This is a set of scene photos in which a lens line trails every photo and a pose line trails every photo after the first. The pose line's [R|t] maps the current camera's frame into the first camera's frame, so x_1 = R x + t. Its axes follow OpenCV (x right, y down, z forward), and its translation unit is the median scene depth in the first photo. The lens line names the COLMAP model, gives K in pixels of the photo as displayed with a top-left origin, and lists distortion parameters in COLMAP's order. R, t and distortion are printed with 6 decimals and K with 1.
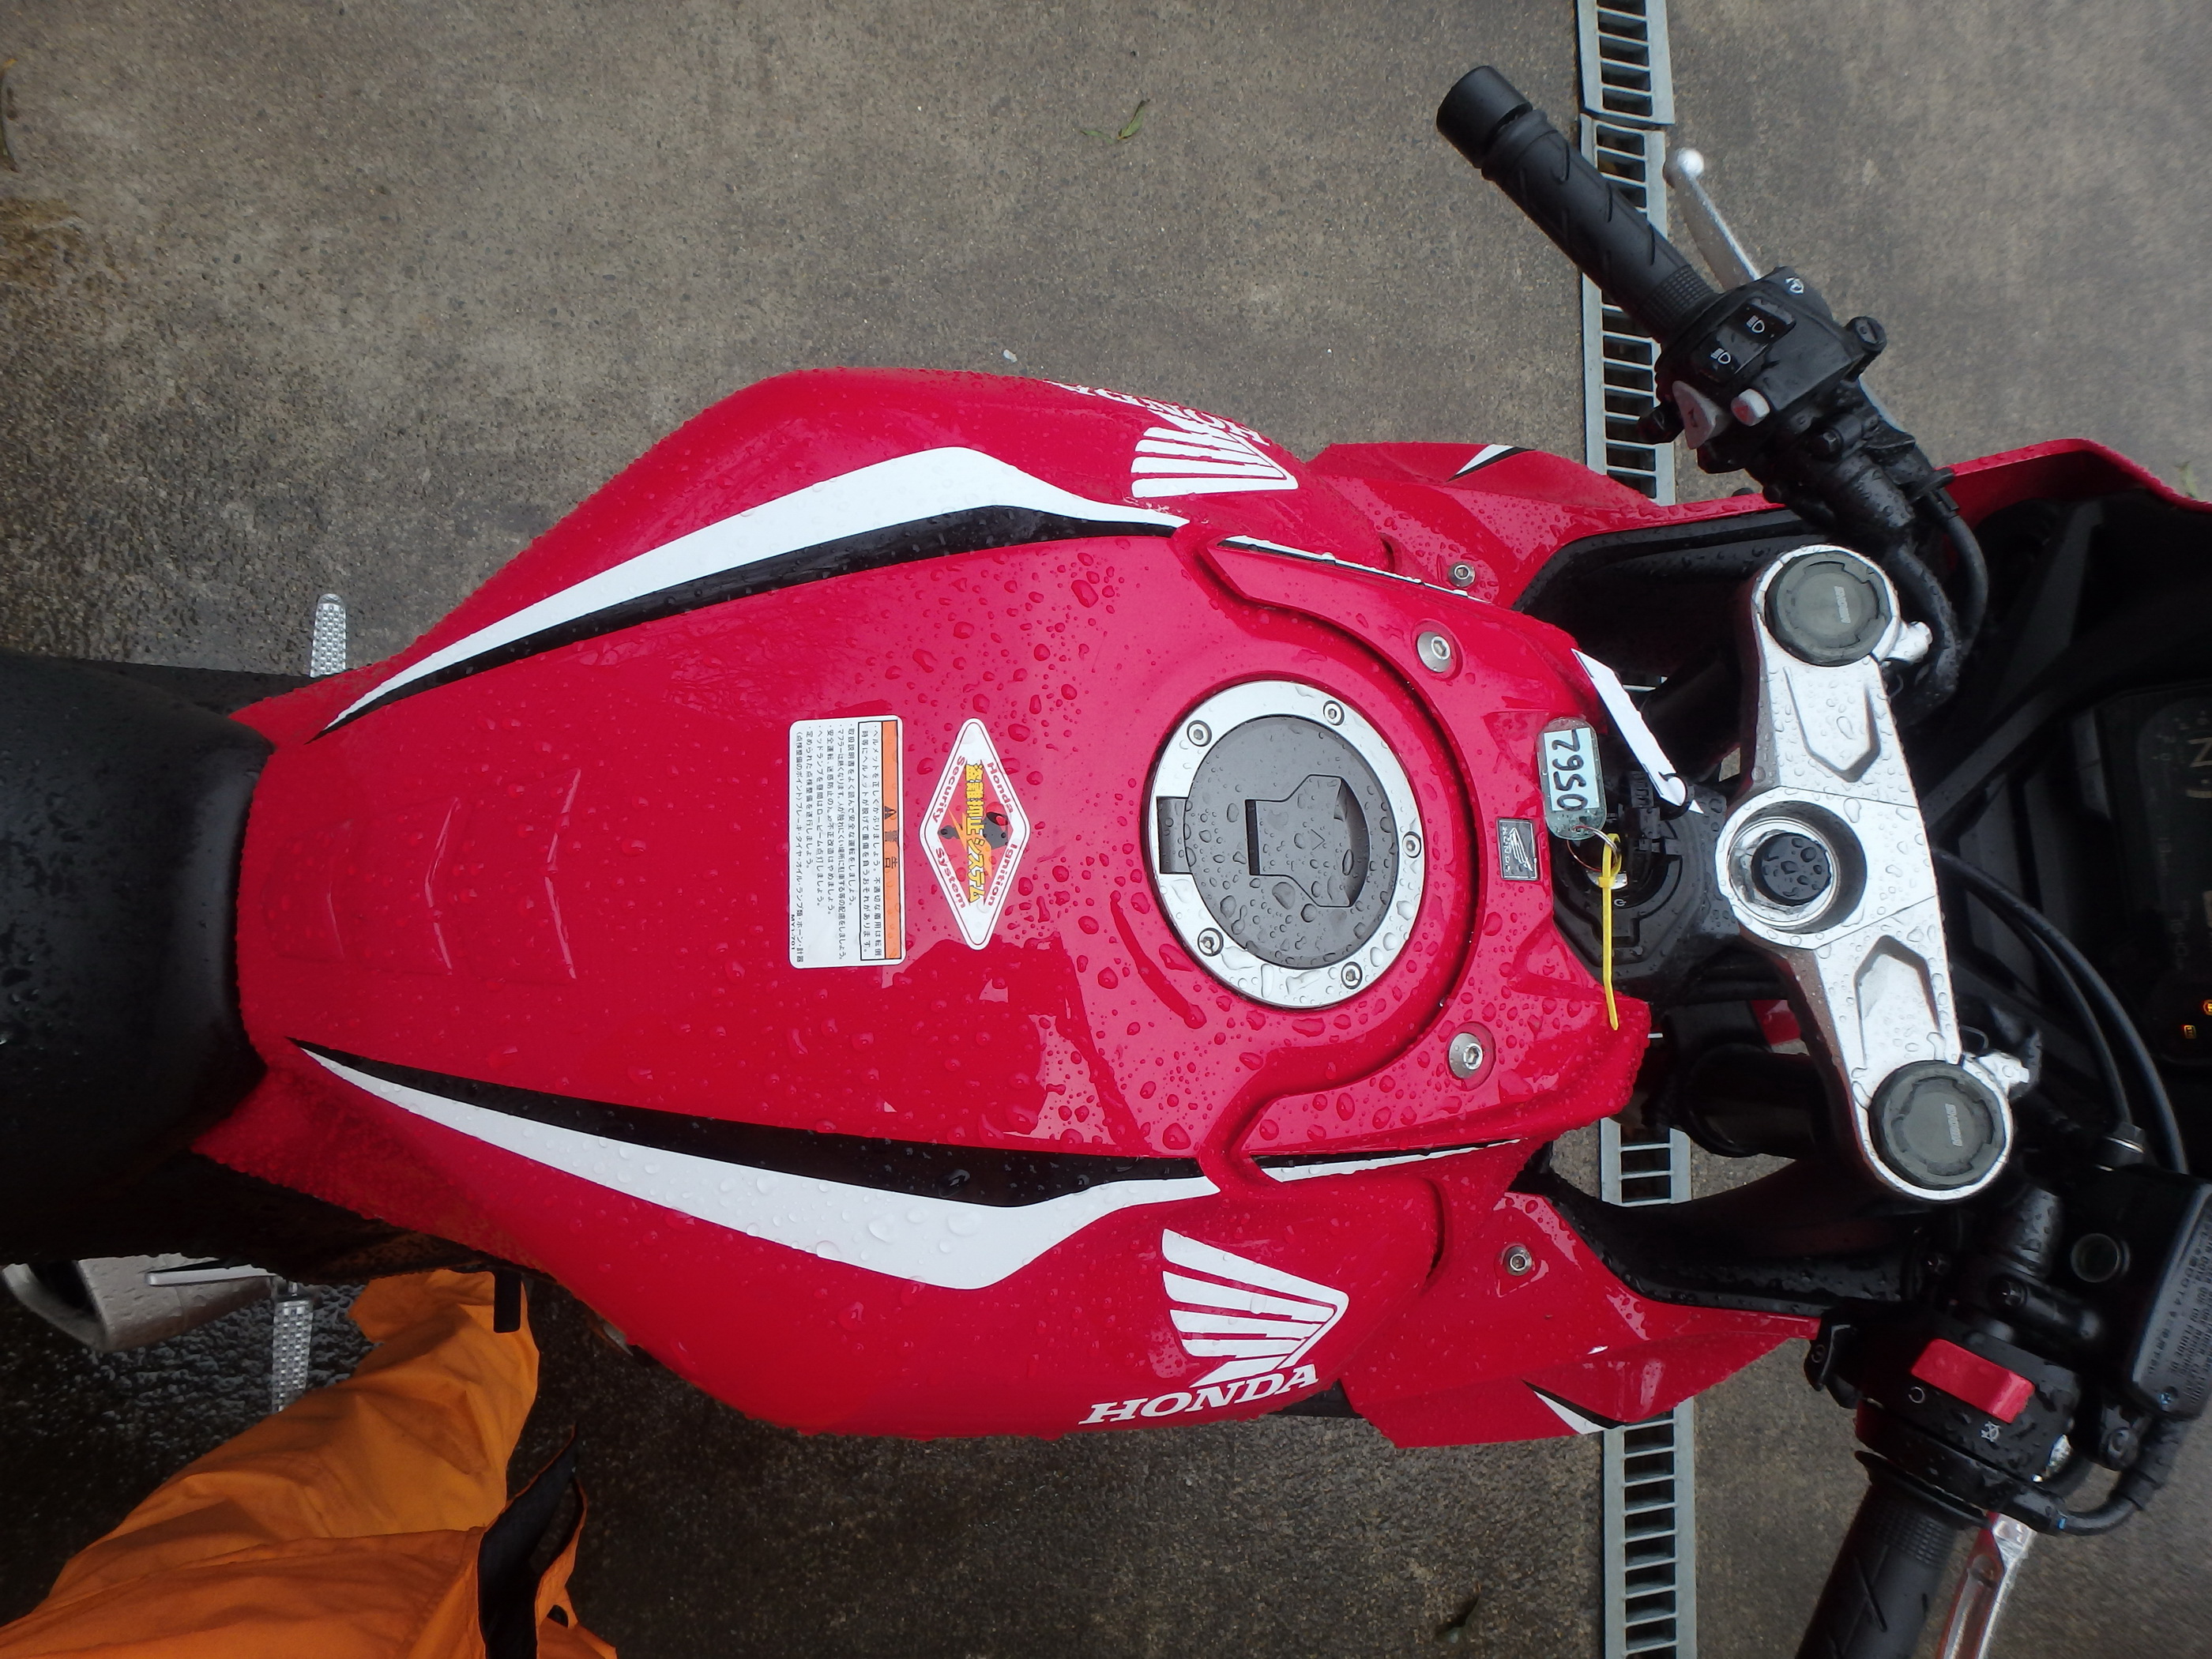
lens RADIAL K [[1347.6, 0, 1067.1], [0, 1347.6, 834.1], [0, 0, 1]] dist [-0.047909, -0.000225]
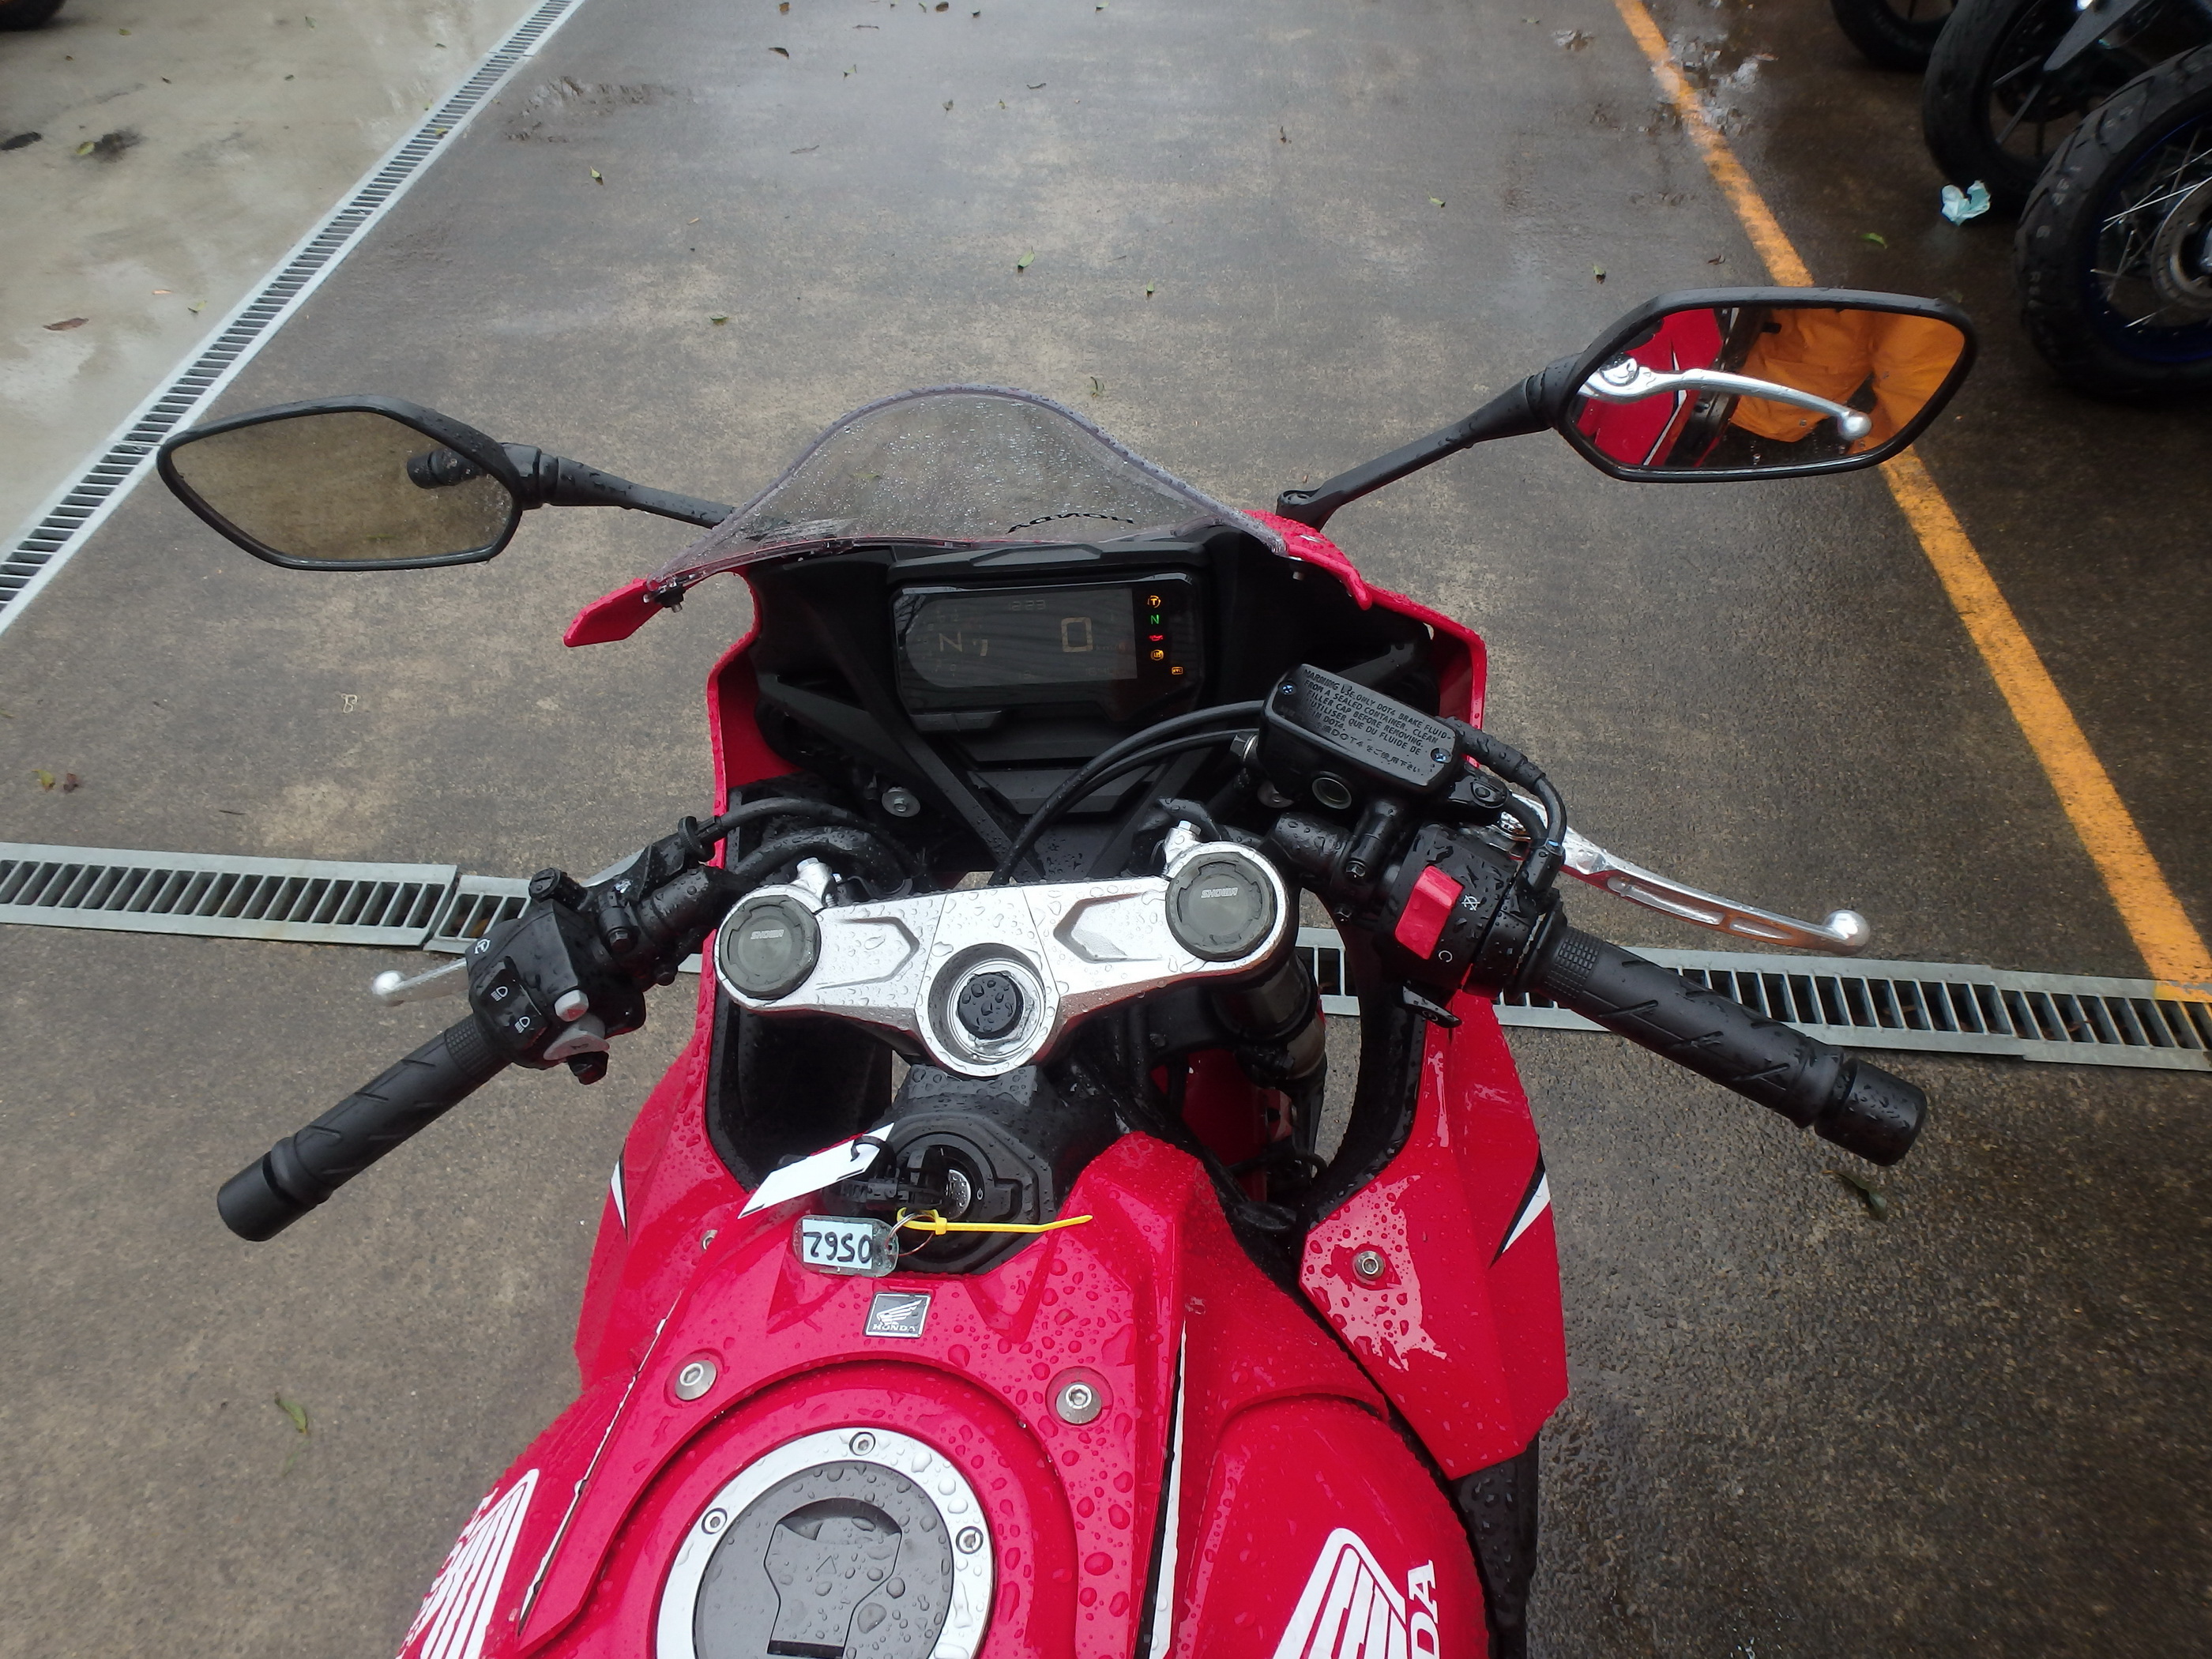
lens RADIAL K [[1362.5, 0, 1144.3], [0, 1362.5, 812.0], [0, 0, 1]] dist [-0.056396, 0.020346]
pose [[0.073290, -0.902759, 0.423857, 0.236033], [0.997310, 0.066844, -0.030078, 0.186540], [-0.001179, 0.424921, 0.905230, -0.088390]]
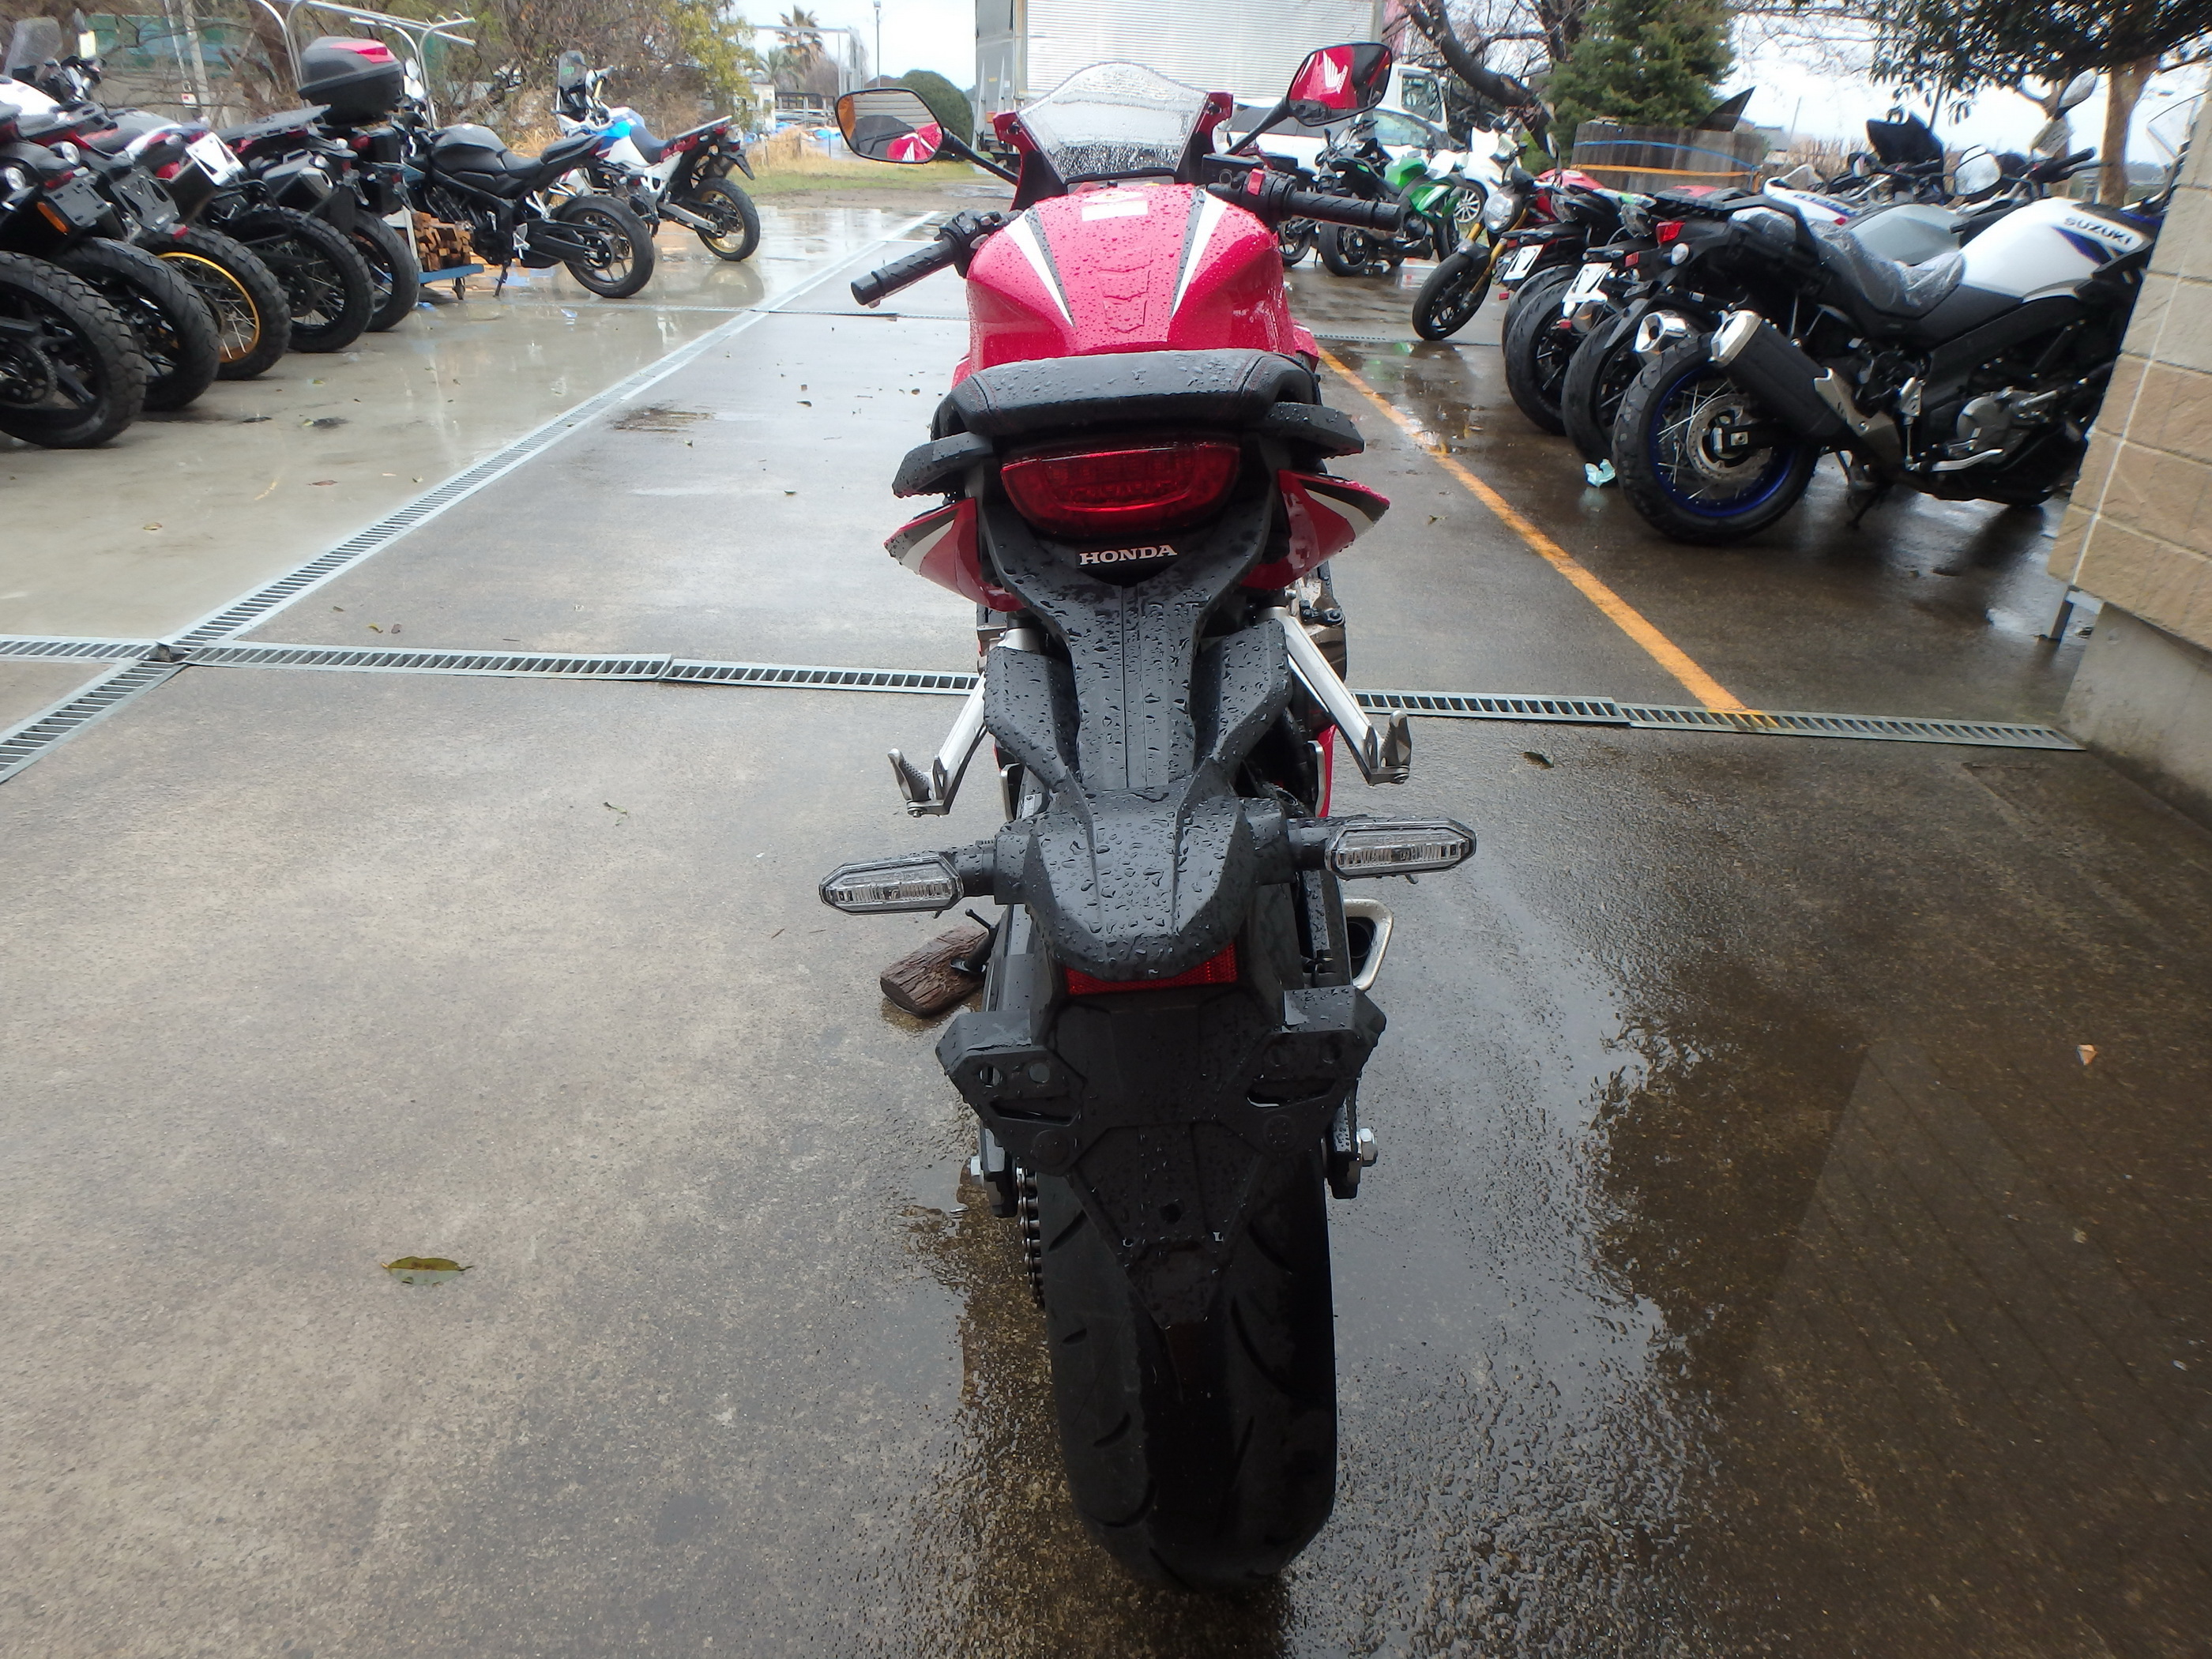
lens RADIAL K [[1362.5, 0, 1144.3], [0, 1362.5, 812.0], [0, 0, 1]] dist [-0.056396, 0.020346]
pose [[0.000291, -0.682396, 0.730982, -3.161751], [0.997300, 0.053877, 0.049899, -0.010506], [-0.073434, 0.728994, 0.680569, -0.308005]]
